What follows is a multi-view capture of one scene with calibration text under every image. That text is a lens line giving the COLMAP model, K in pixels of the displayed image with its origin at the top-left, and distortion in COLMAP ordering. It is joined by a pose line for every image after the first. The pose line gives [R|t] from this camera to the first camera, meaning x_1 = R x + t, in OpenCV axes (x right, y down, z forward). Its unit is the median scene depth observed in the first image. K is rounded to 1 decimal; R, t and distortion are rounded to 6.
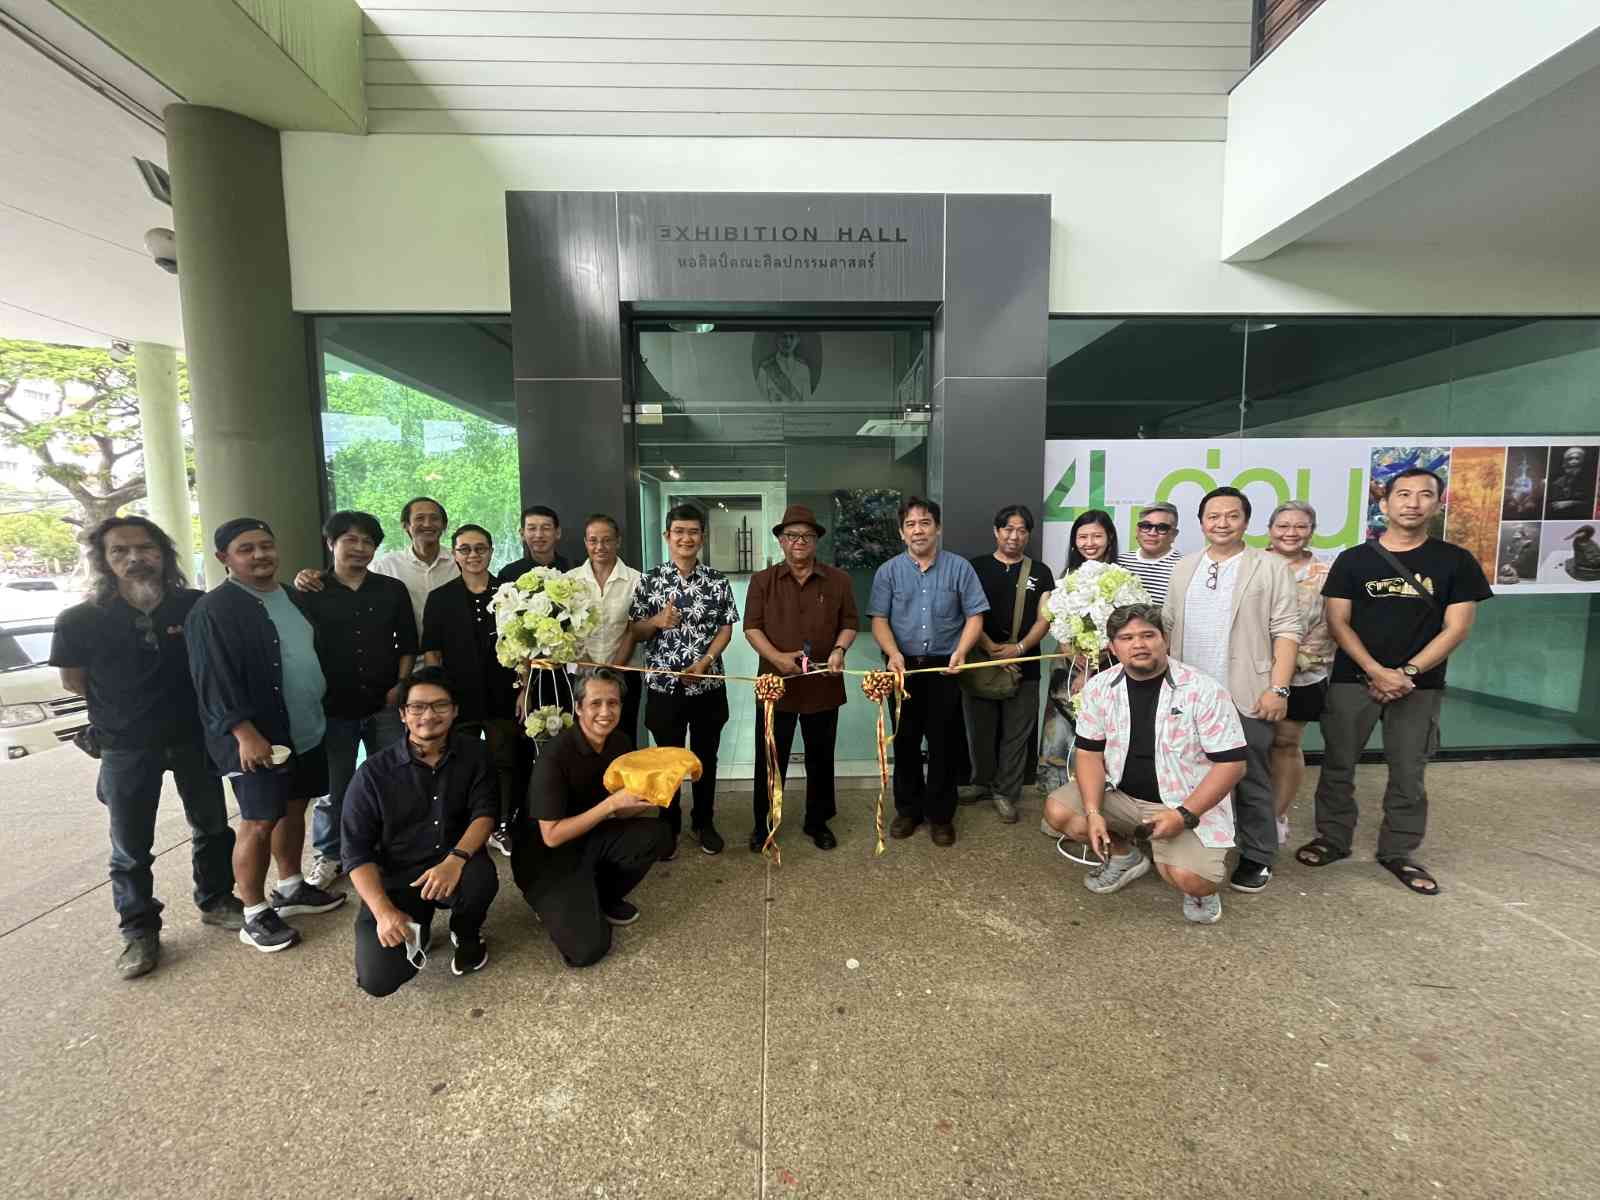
lens RADIAL K [[644.4, 0, 795.9], [0, 644.4, 595.0], [0, 0, 1]] dist [-0.002579, -0.000121]
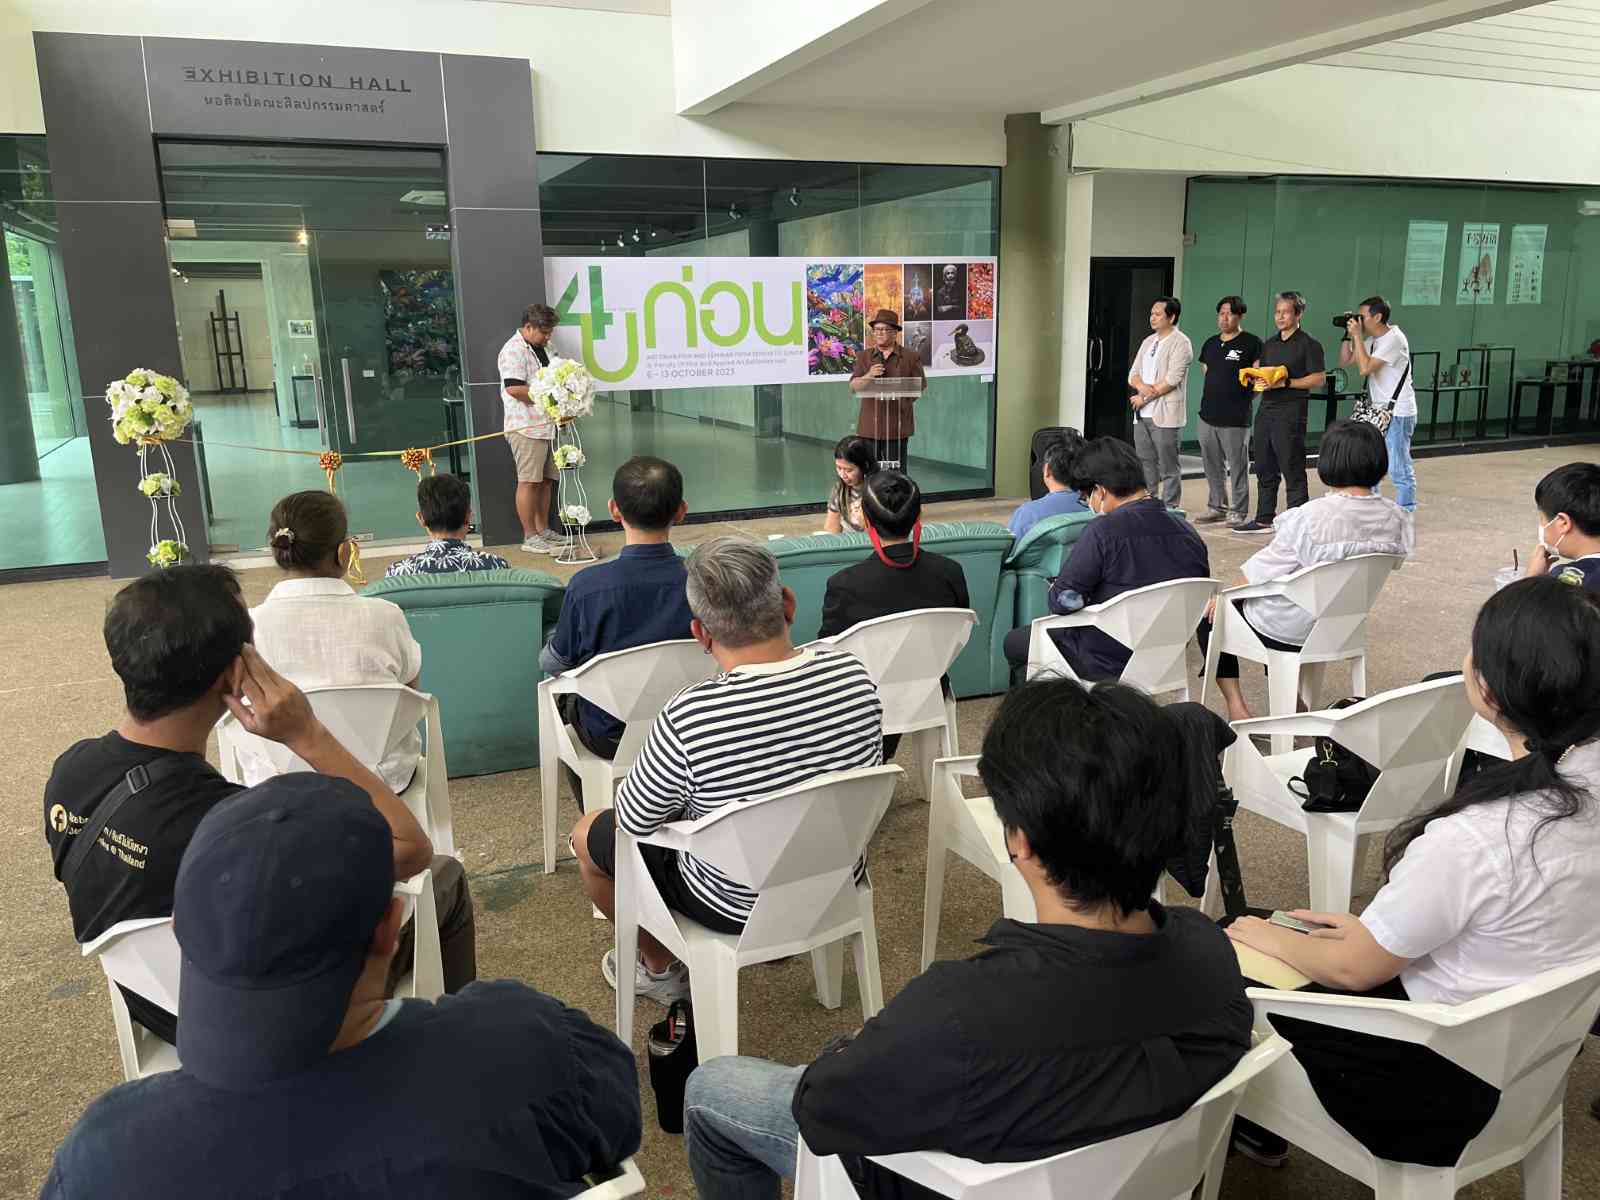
lens RADIAL K [[1215.8, 0, 807.1], [0, 1215.8, 591.1], [0, 0, 1]] dist [0.066013, -0.093249]
pose [[0.931874, -0.087784, 0.352002, -0.027327], [0.041798, 0.989801, 0.136188, 0.087225], [-0.360367, -0.112197, 0.926039, -1.367244]]
